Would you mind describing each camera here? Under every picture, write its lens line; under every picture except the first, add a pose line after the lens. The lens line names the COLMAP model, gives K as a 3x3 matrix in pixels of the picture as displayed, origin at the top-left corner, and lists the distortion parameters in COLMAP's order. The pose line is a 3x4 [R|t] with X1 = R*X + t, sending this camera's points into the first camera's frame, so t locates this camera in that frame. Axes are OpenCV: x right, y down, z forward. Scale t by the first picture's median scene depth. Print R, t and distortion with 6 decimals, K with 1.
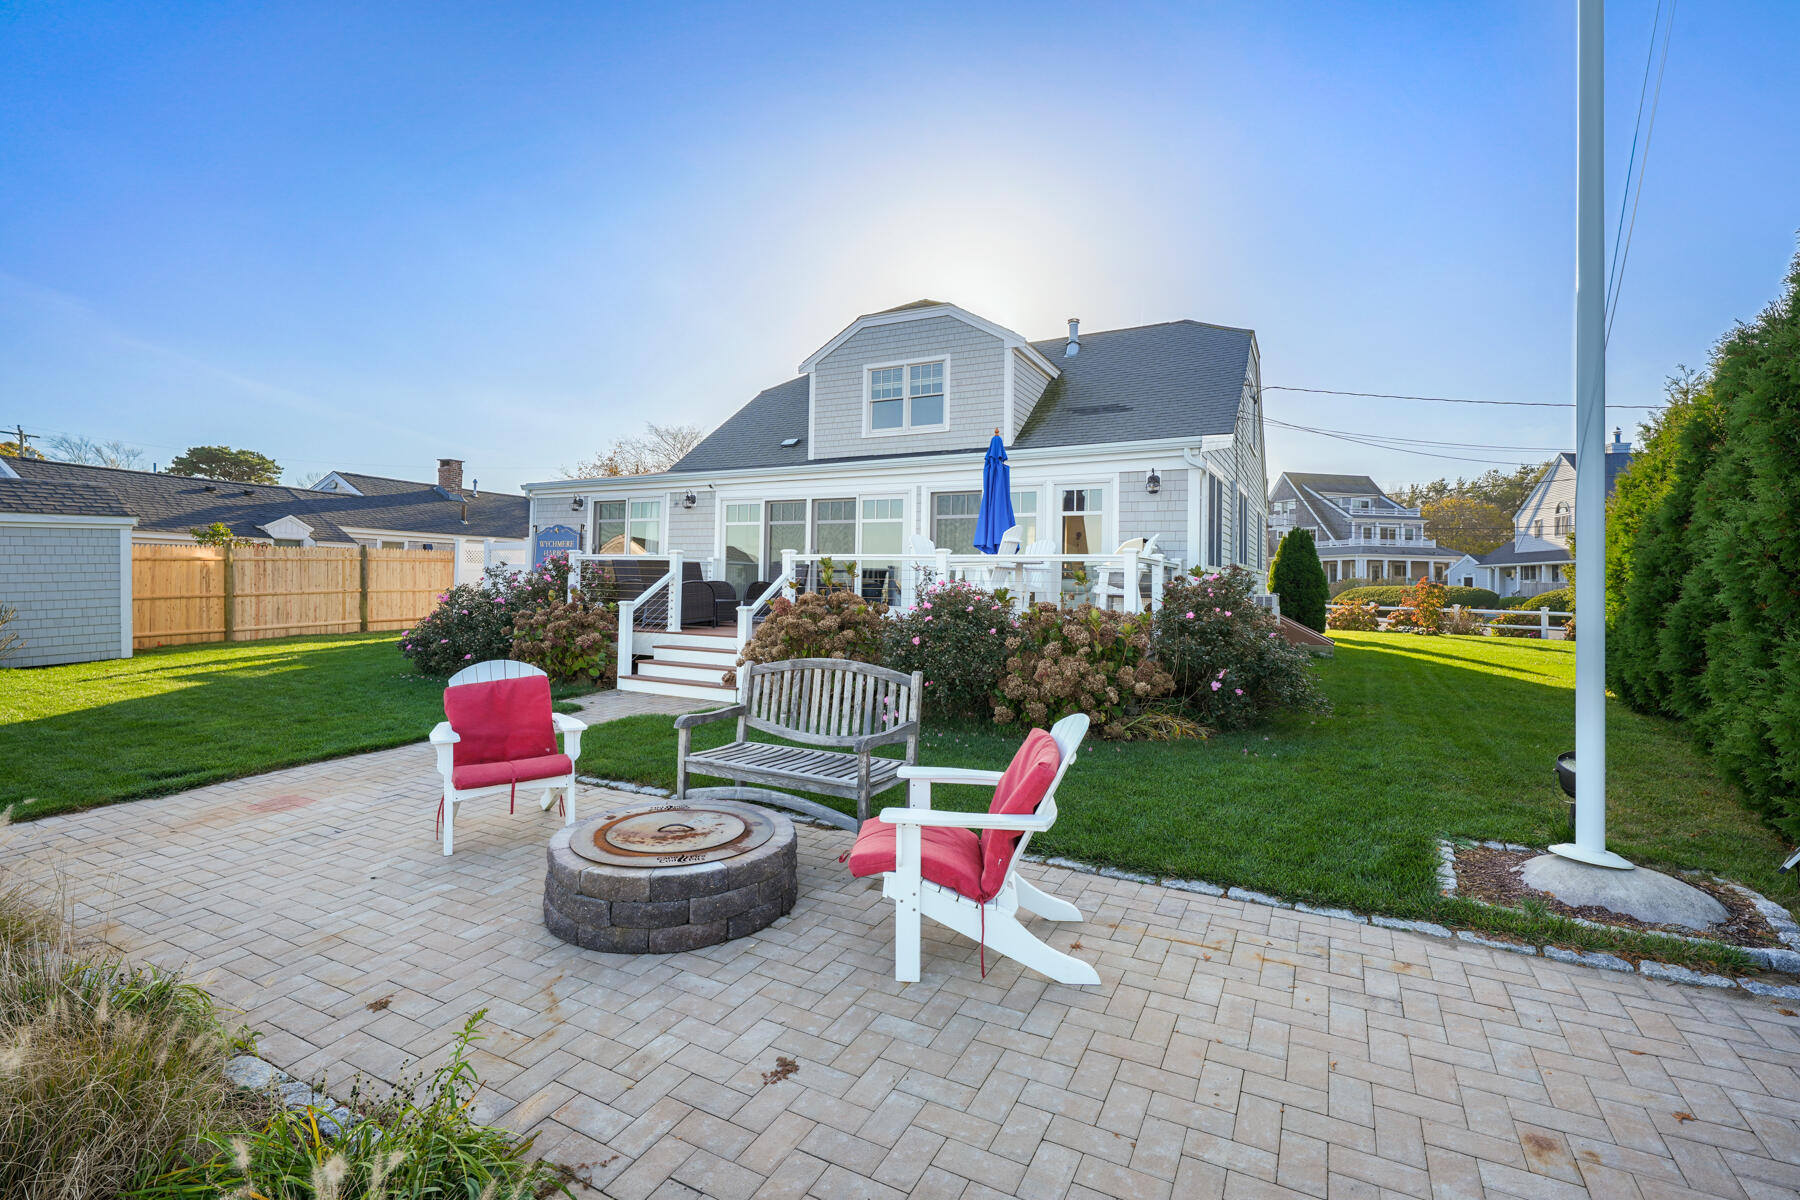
lens RADIAL K [[818.0, 0, 906.4], [0, 818.0, 577.4], [0, 0, 1]] dist [0.000857, 0.000065]
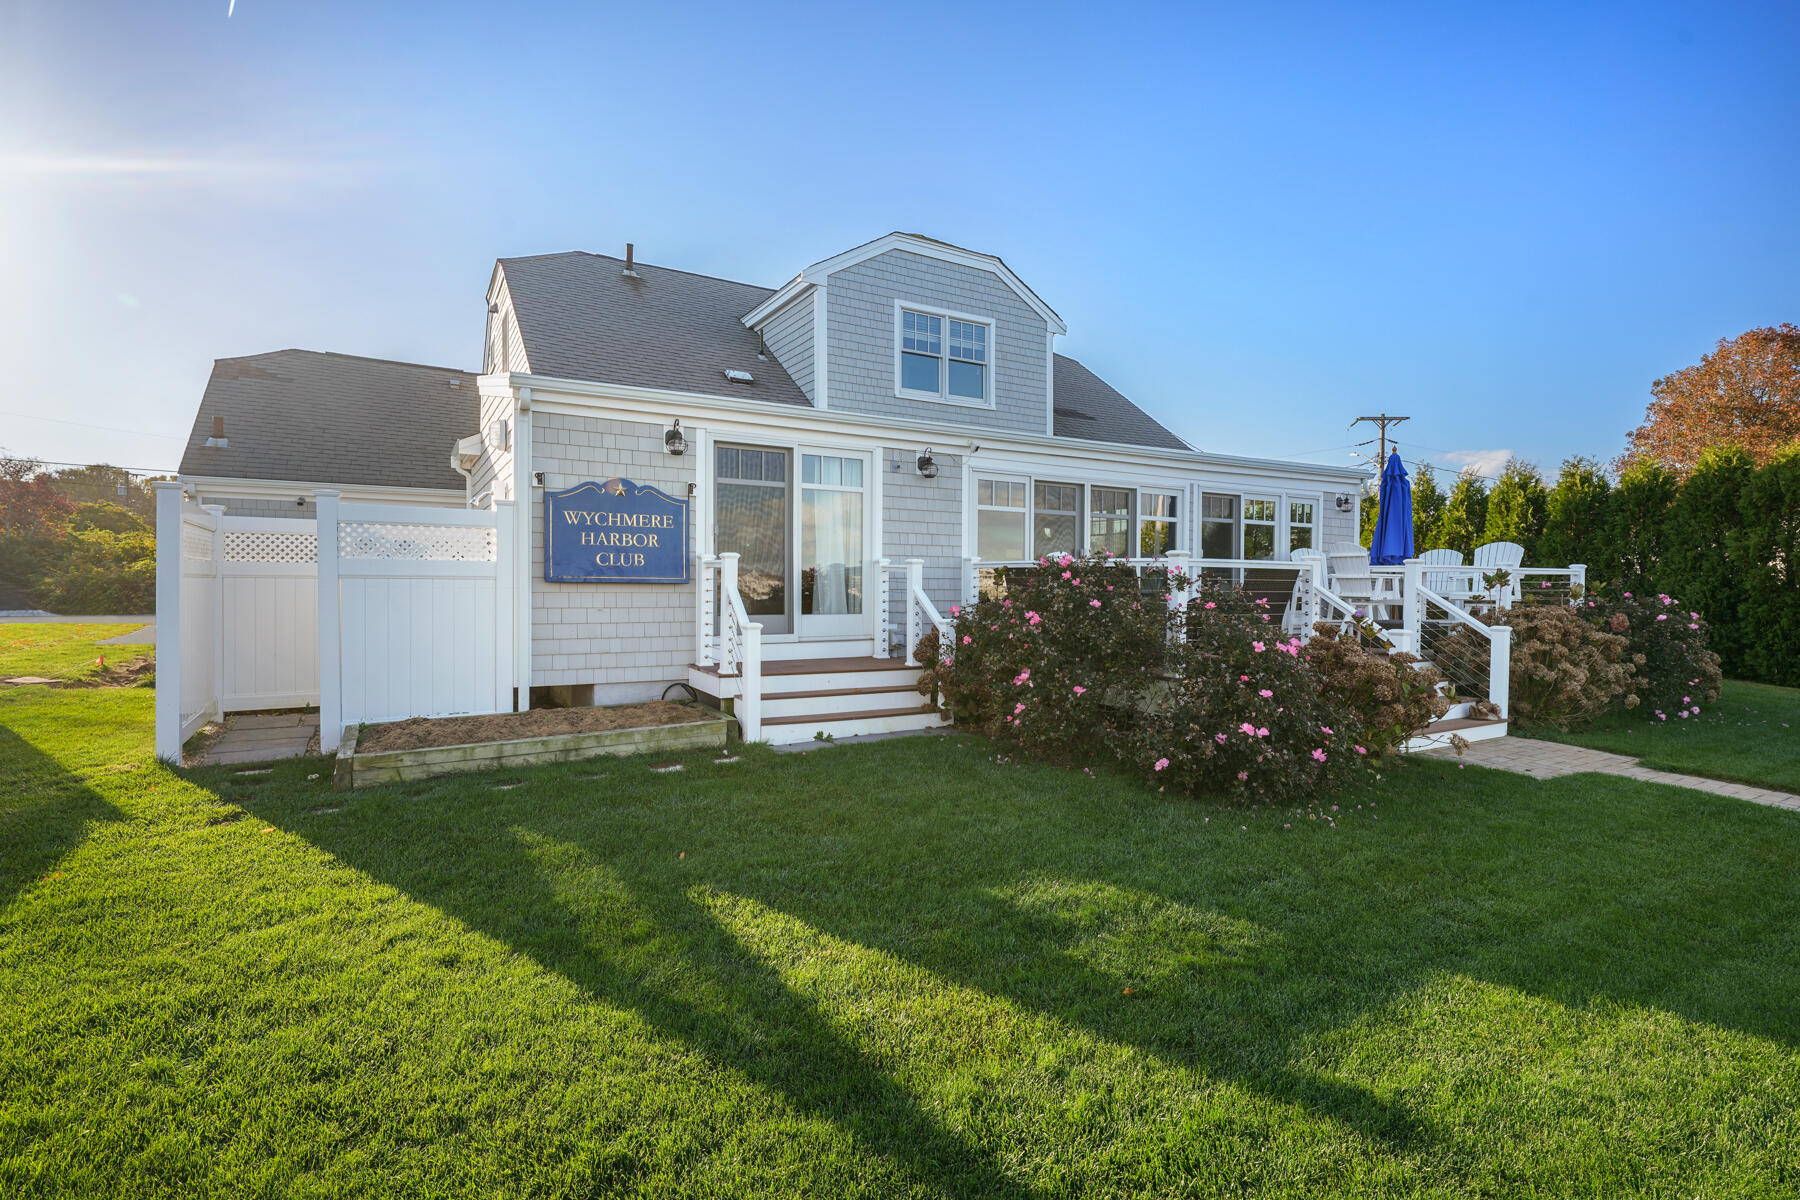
lens RADIAL K [[818.0, 0, 906.4], [0, 818.0, 577.4], [0, 0, 1]] dist [0.000857, 0.000065]
pose [[0.538085, -0.012841, 0.842793, -0.716948], [-0.004135, 0.999832, 0.017874, -0.017684], [-0.842880, -0.013103, 0.537942, 0.607345]]
